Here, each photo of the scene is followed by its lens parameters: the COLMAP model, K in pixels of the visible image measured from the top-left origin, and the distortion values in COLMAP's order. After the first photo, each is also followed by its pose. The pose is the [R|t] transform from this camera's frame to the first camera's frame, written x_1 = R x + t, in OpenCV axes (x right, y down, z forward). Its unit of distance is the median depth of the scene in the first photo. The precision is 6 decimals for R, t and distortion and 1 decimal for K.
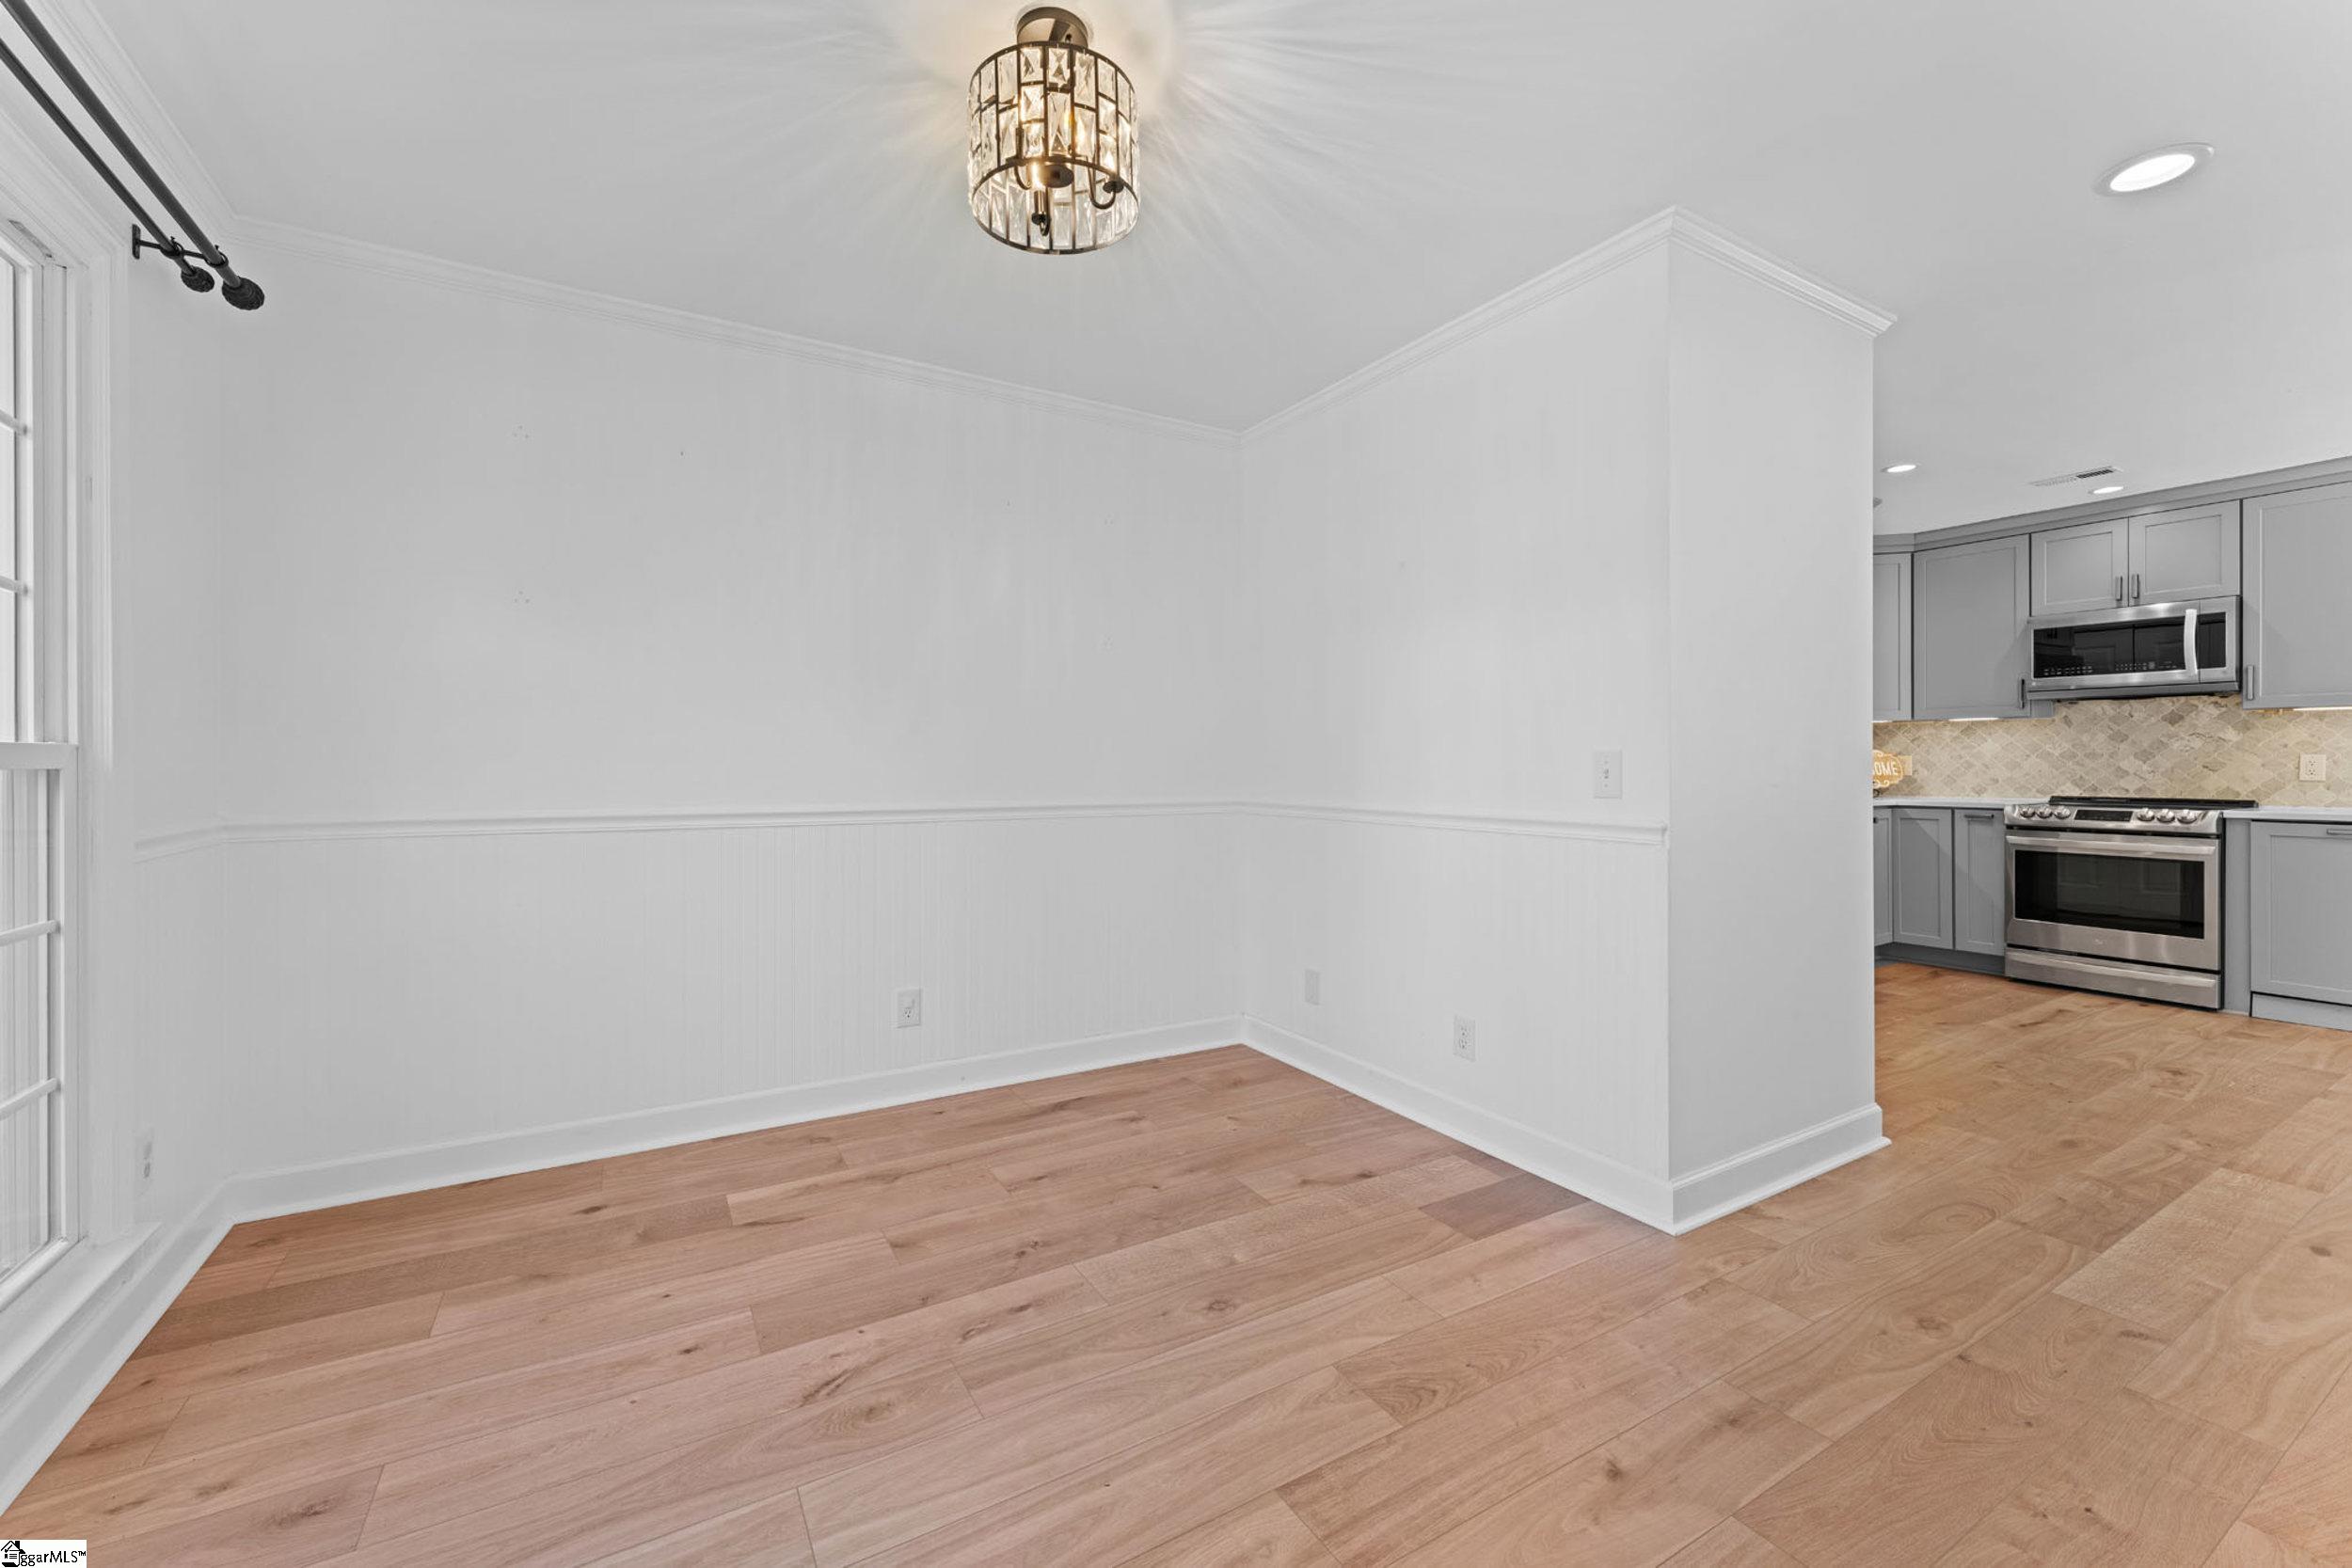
lens RADIAL K [[947.5, 0, 1180.4], [0, 947.5, 765.3], [0, 0, 1]] dist [-0.002636, -0.000152]
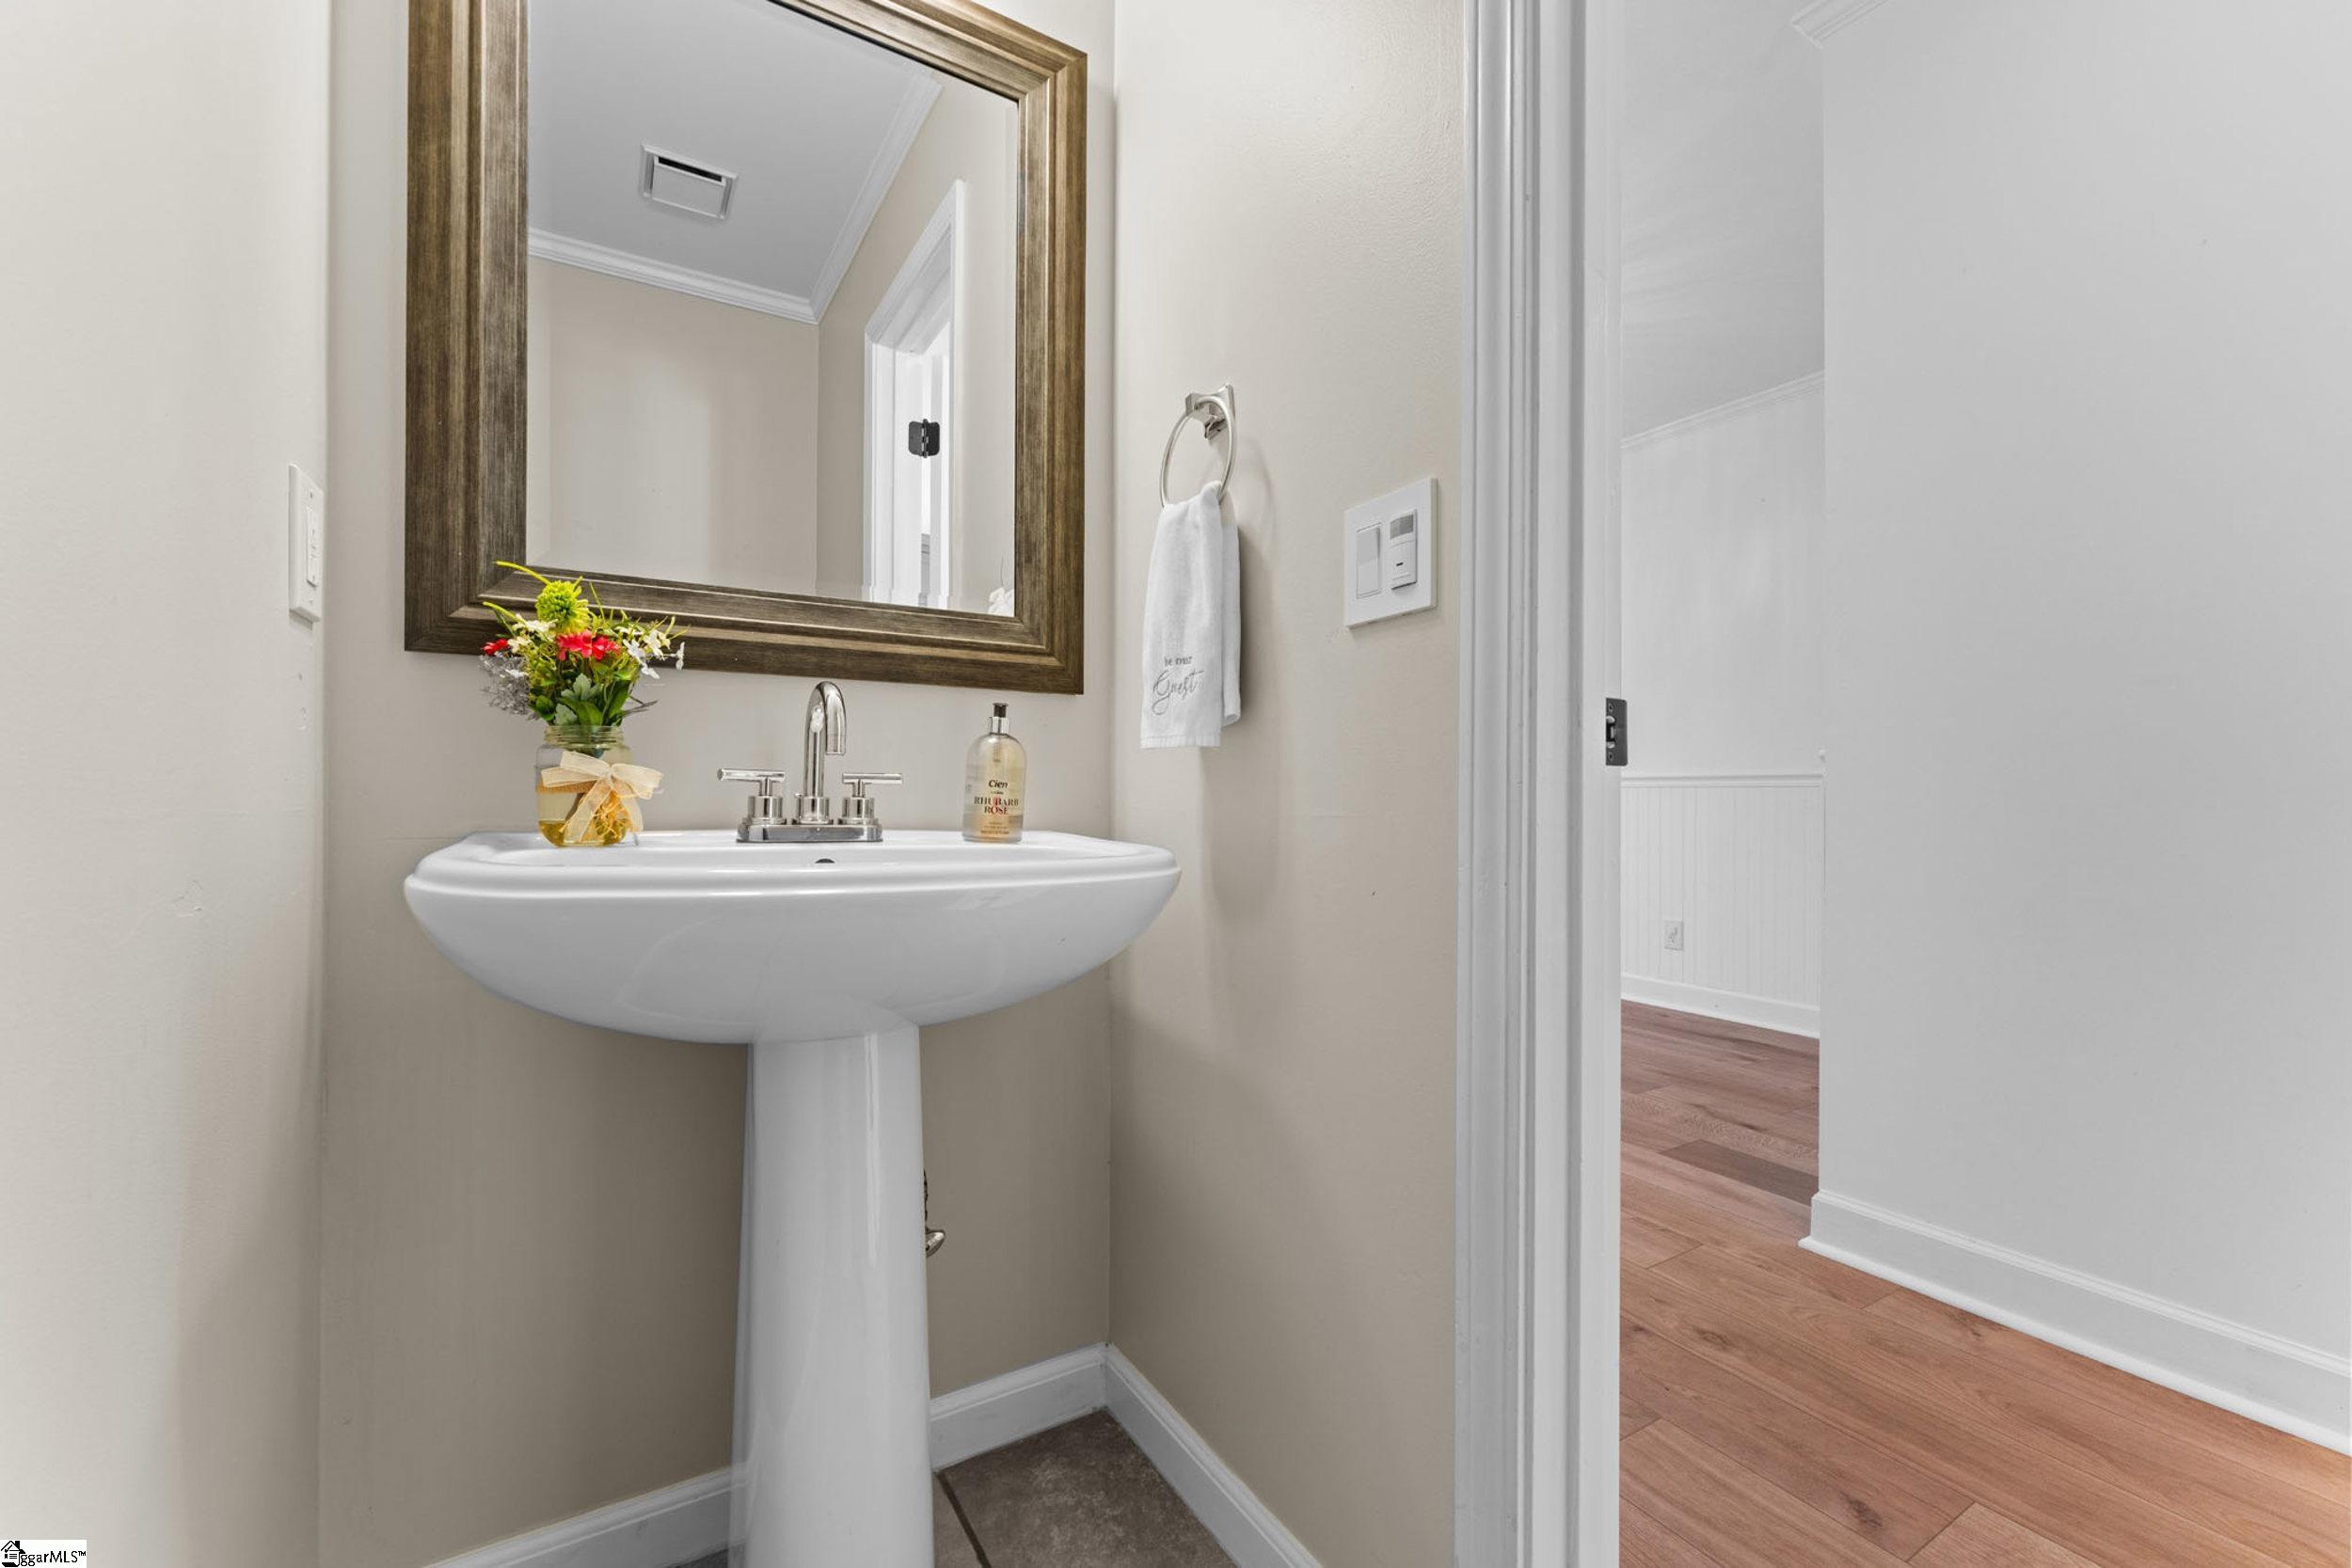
lens RADIAL K [[947.5, 0, 1171.7], [0, 947.5, 787.7], [0, 0, 1]] dist [-0.002636, -0.000152]
pose [[0.012865, -0.002371, -0.999914, 1.236403], [-0.002055, 0.999995, -0.002397, 0.076924], [0.999915, 0.002086, 0.012860, 0.379323]]
